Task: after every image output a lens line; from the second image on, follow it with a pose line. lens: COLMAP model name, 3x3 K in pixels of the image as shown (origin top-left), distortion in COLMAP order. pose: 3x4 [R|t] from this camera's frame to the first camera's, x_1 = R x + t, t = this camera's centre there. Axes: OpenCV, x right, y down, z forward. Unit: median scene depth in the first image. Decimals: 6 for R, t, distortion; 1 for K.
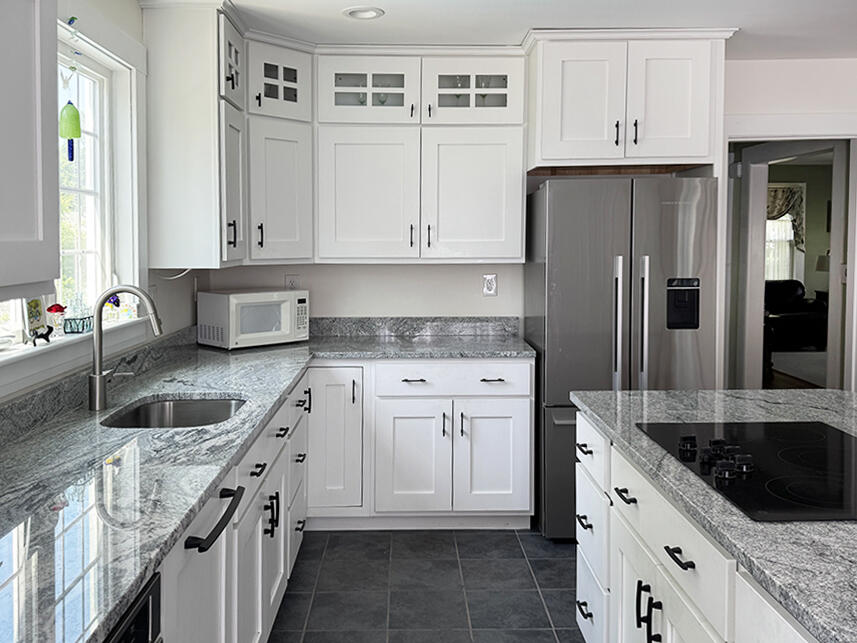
lens RADIAL K [[761.6, 0, 423.4], [0, 761.6, 276.5], [0, 0, 1]] dist [0.055693, 0.000342]
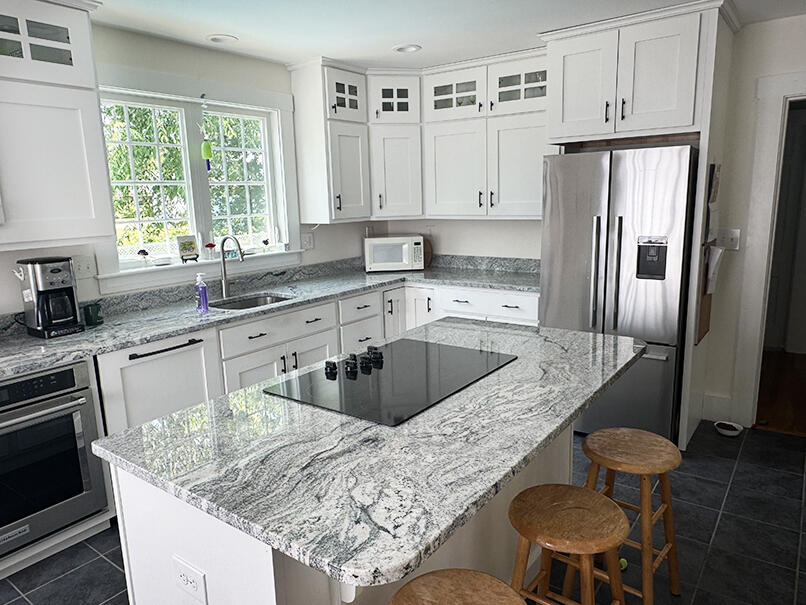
lens RADIAL K [[558.2, 0, 403.4], [0, 558.2, 302.0], [0, 0, 1]] dist [-0.012138, 0.000015]
pose [[0.787688, 0.097921, -0.608243, 0.520900], [-0.004227, 0.988124, 0.153603, -0.024650], [0.616060, -0.118420, 0.778747, 0.092402]]
